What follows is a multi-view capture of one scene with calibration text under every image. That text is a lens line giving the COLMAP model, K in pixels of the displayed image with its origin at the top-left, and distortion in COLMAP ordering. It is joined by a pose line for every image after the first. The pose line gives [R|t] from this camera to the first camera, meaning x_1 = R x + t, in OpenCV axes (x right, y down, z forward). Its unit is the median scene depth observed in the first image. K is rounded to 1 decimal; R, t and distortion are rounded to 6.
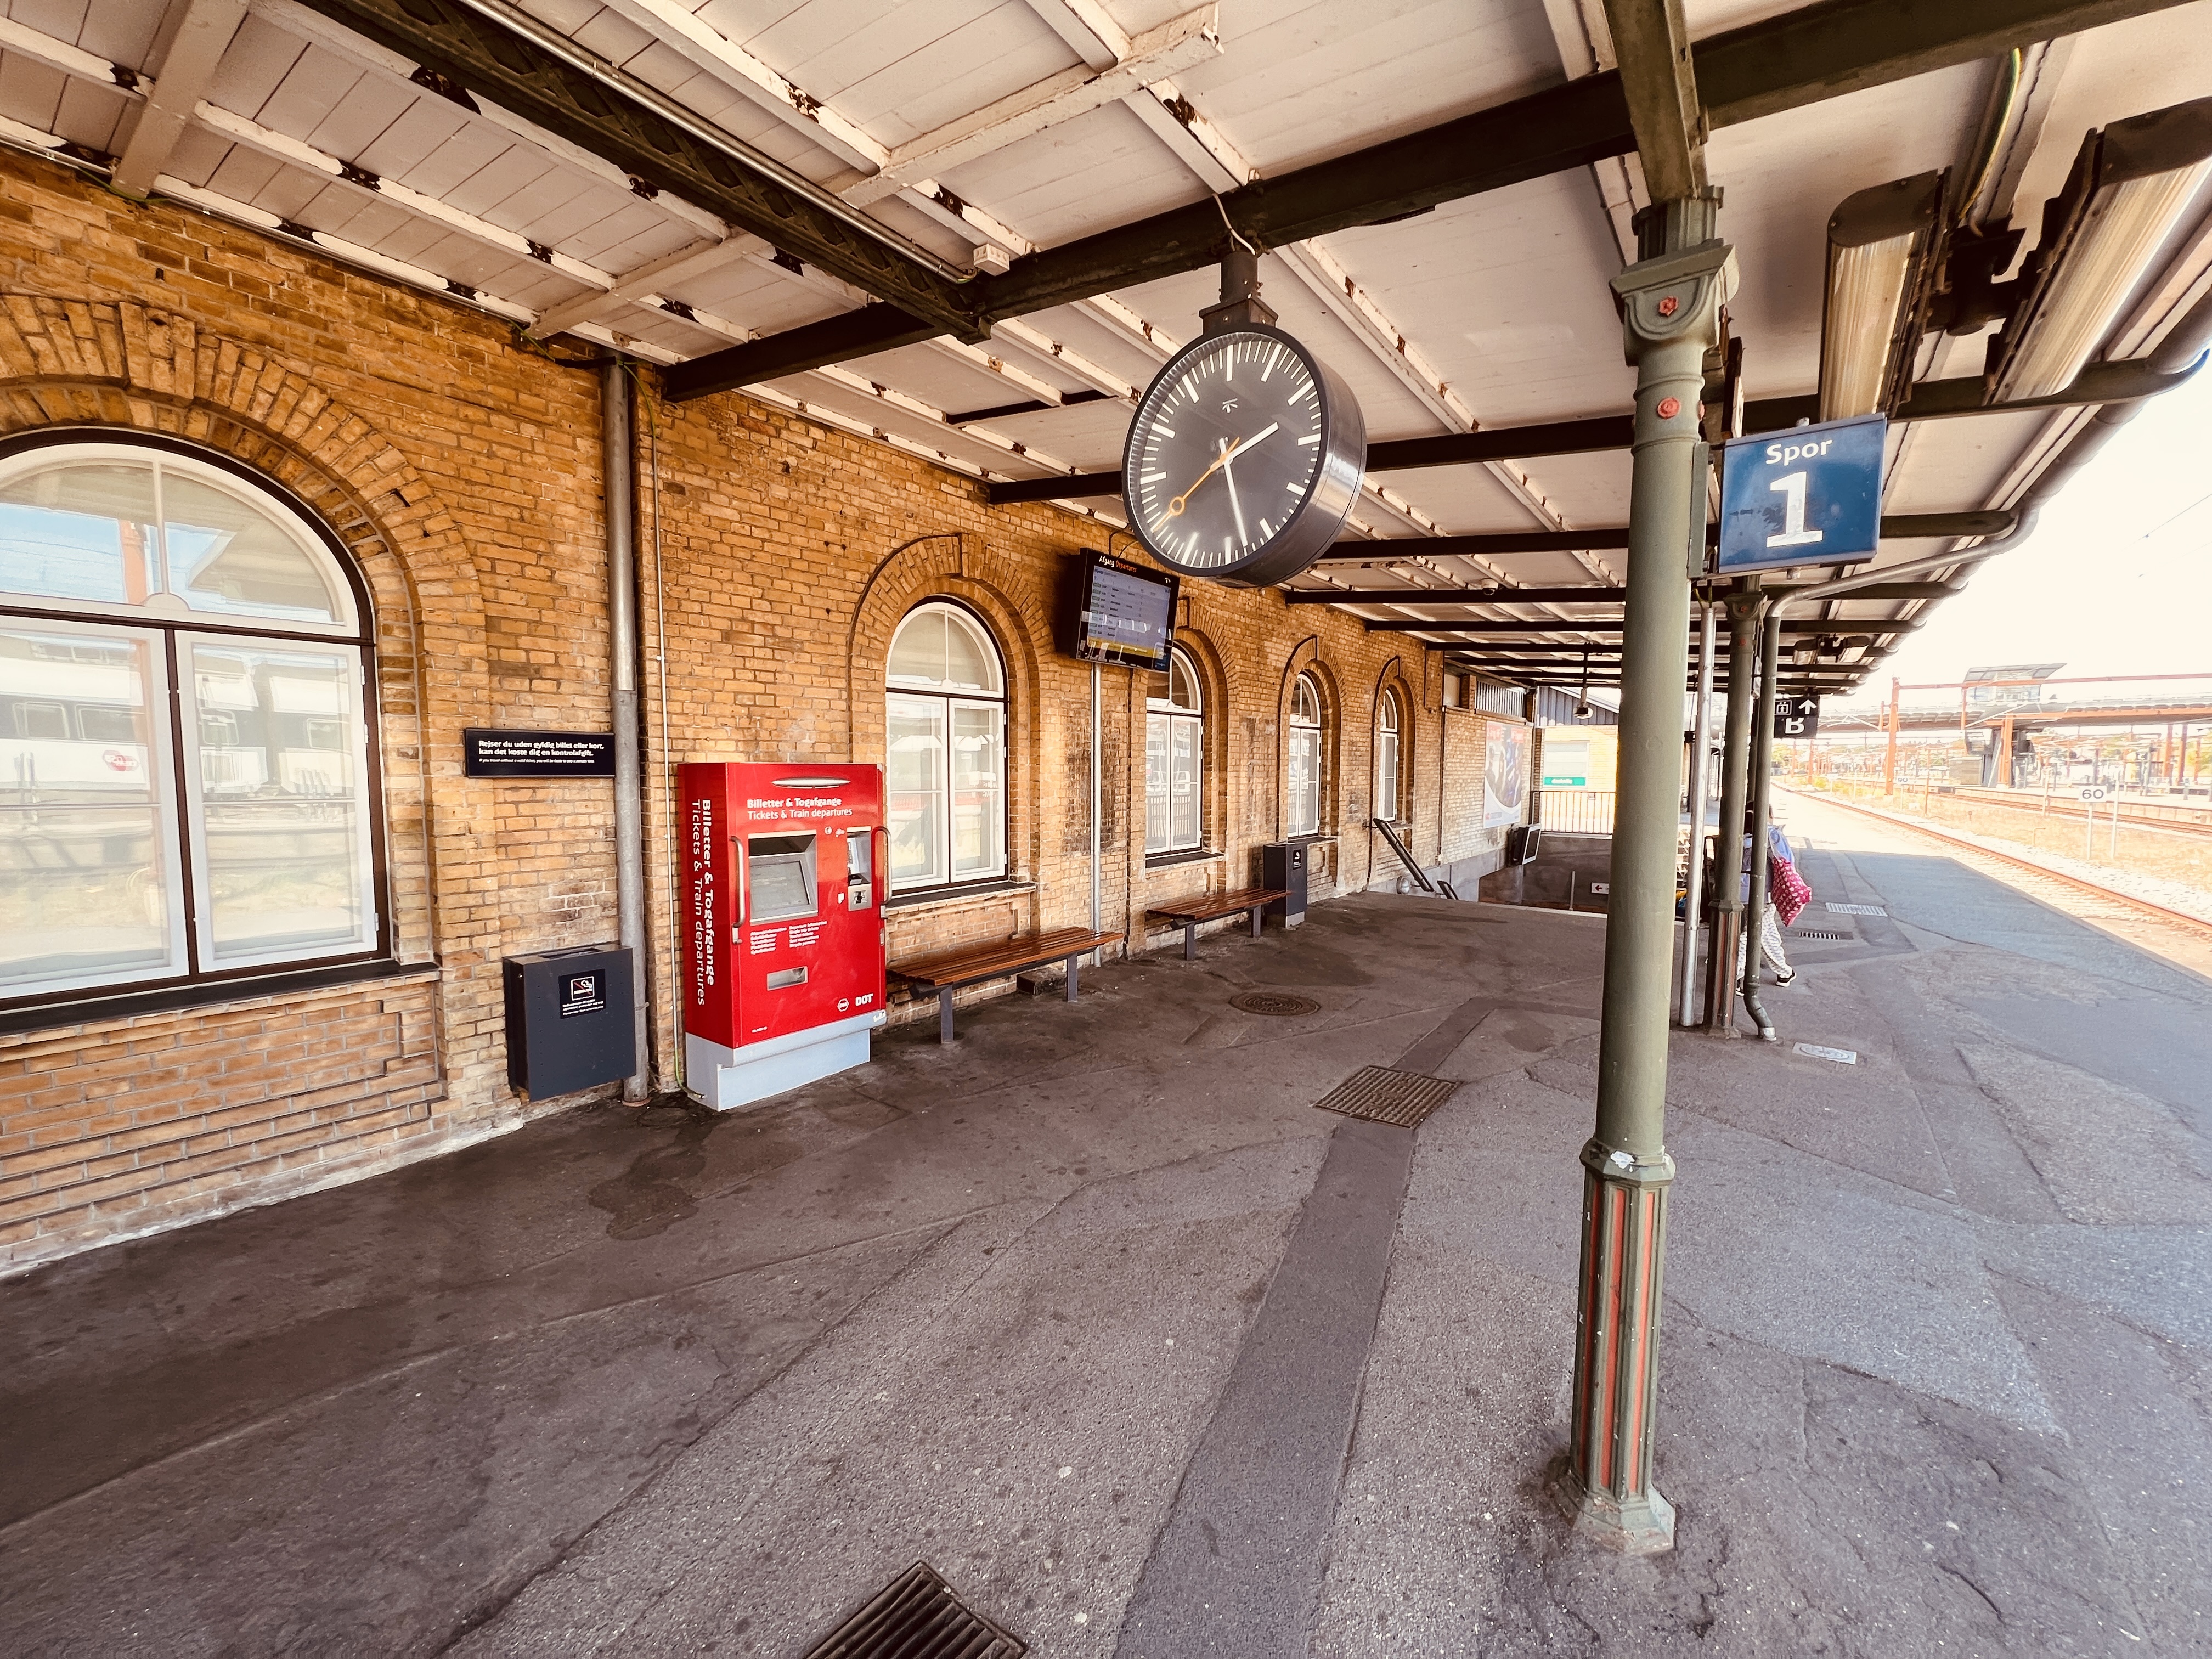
lens RADIAL K [[881.4, 0, 1101.8], [0, 881.4, 826.4], [0, 0, 1]] dist [-0.002336, 0.001147]
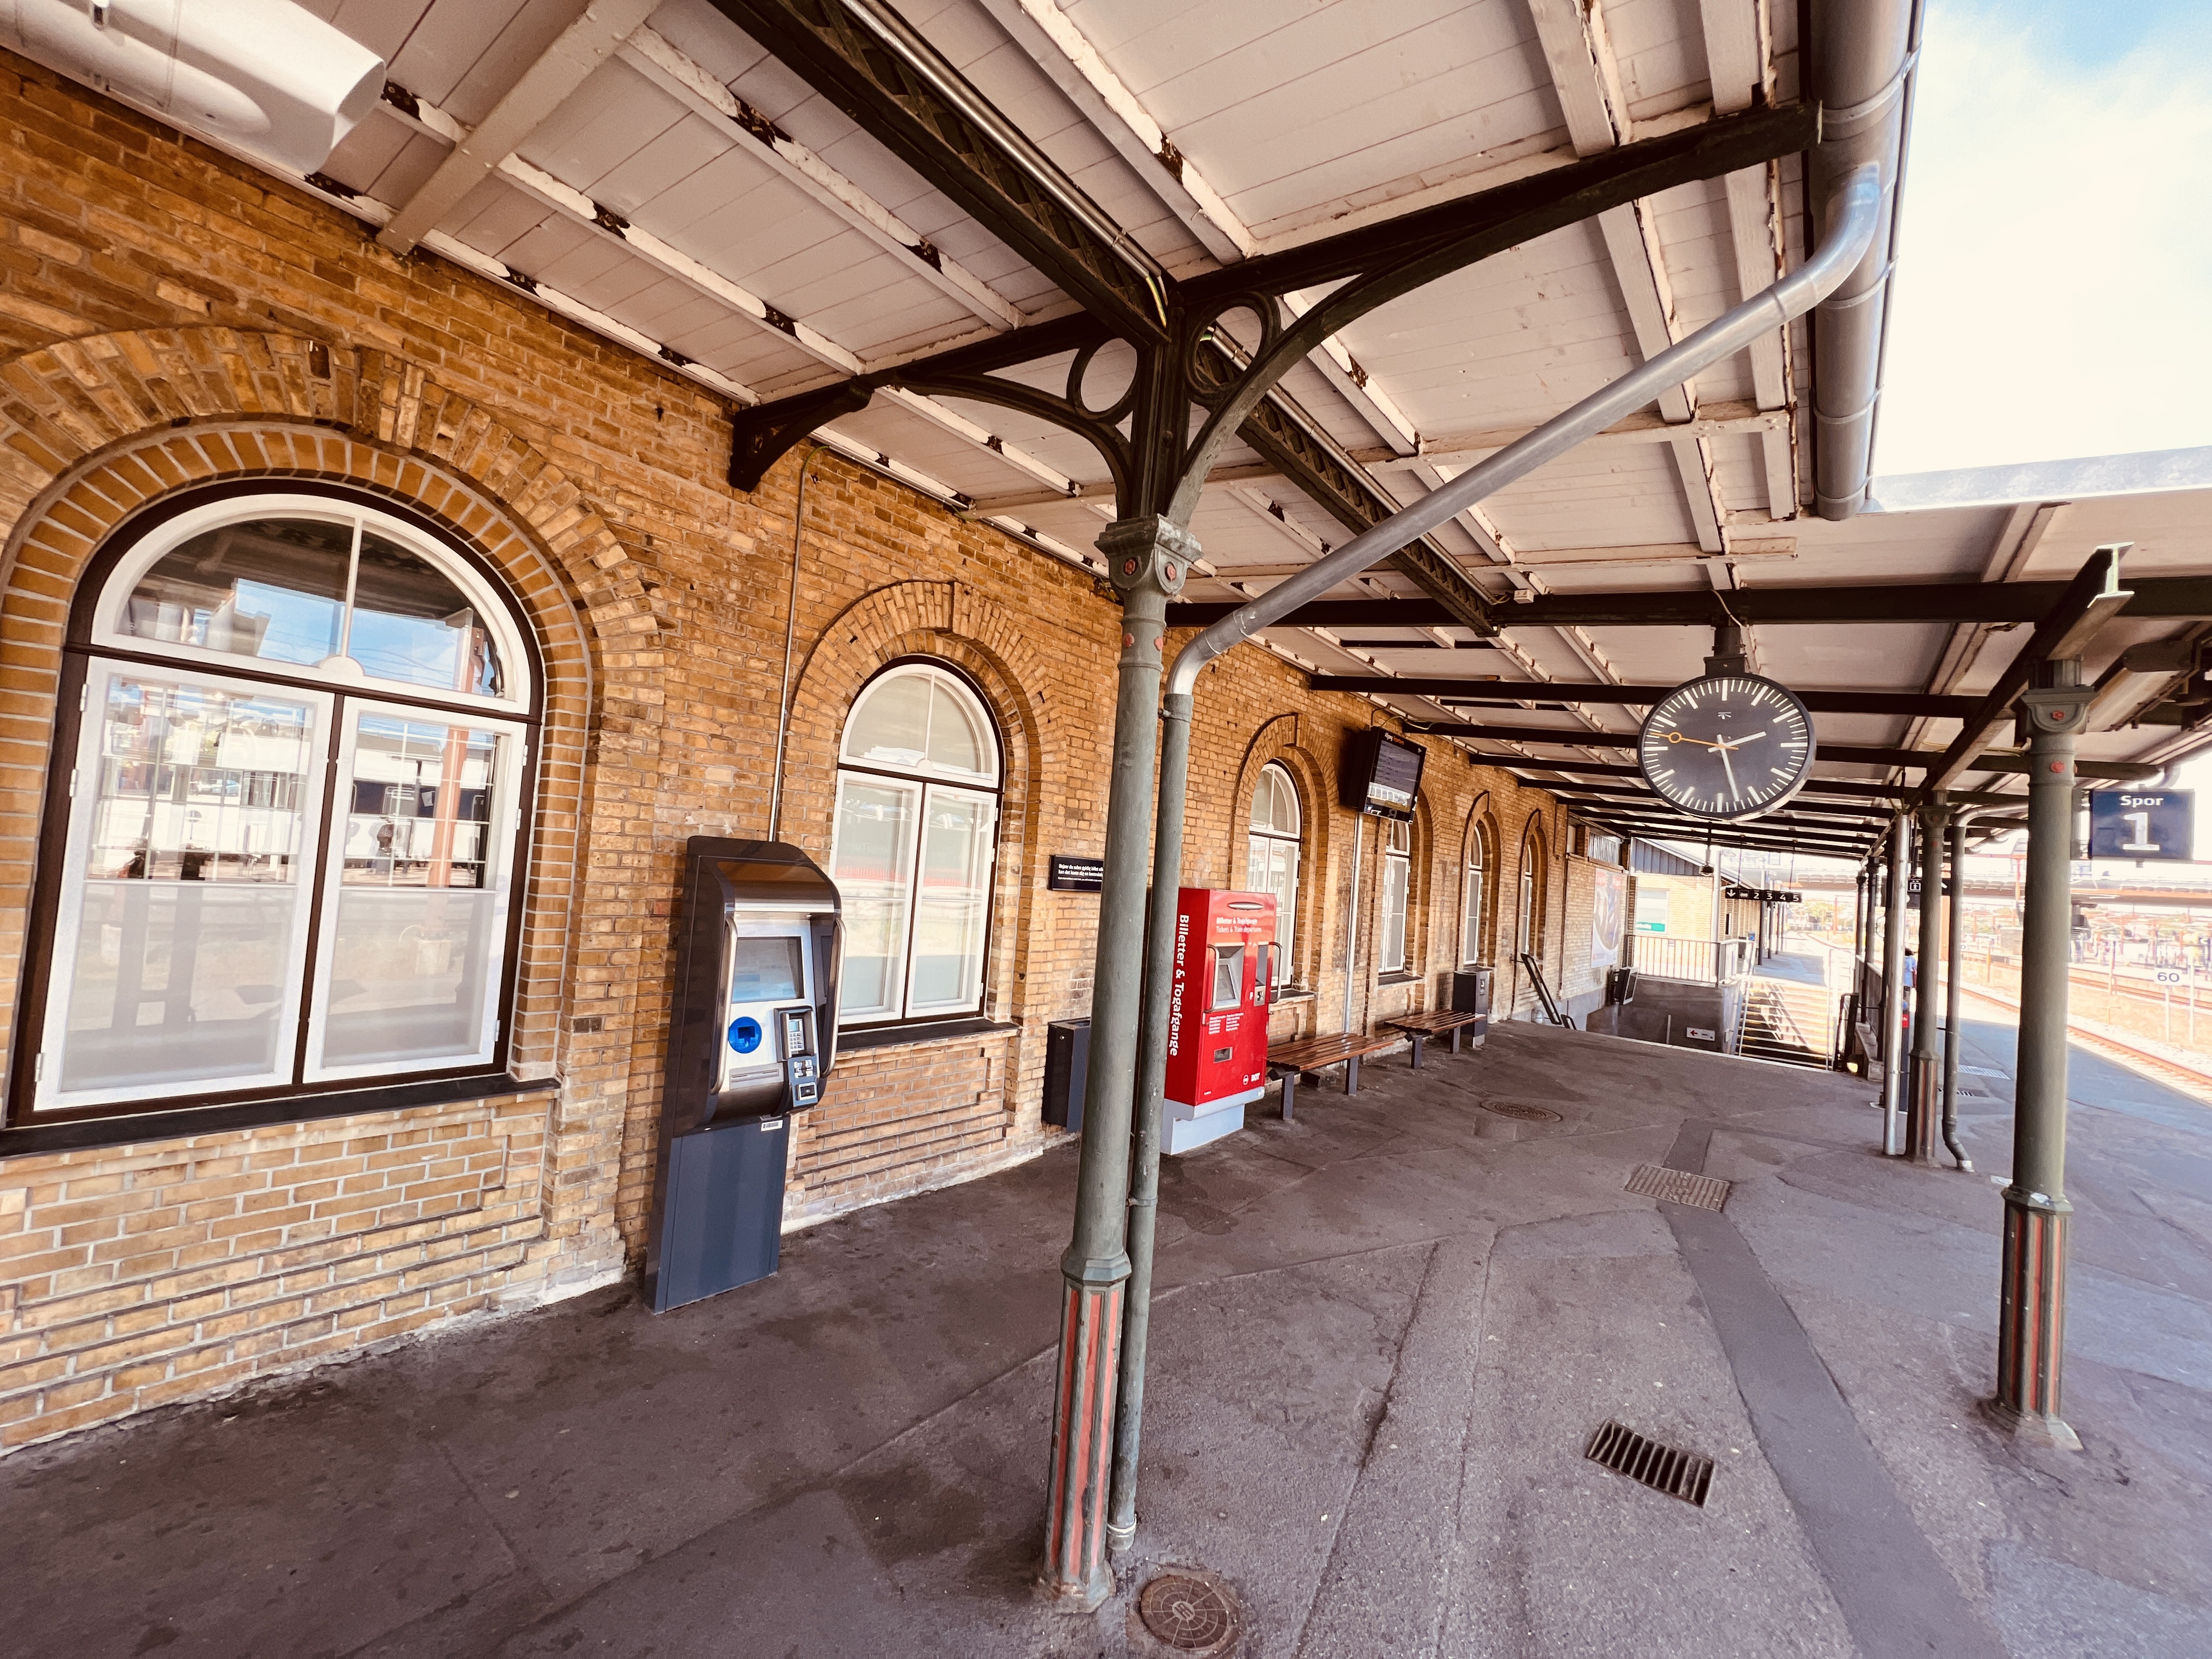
lens RADIAL K [[881.4, 0, 1101.2], [0, 881.4, 827.6], [0, 0, 1]] dist [-0.002336, 0.001147]
pose [[0.997119, 0.070517, -0.027958, -0.540847], [-0.073291, 0.990621, -0.115322, 0.001542], [0.019564, 0.117039, 0.992935, -0.354876]]
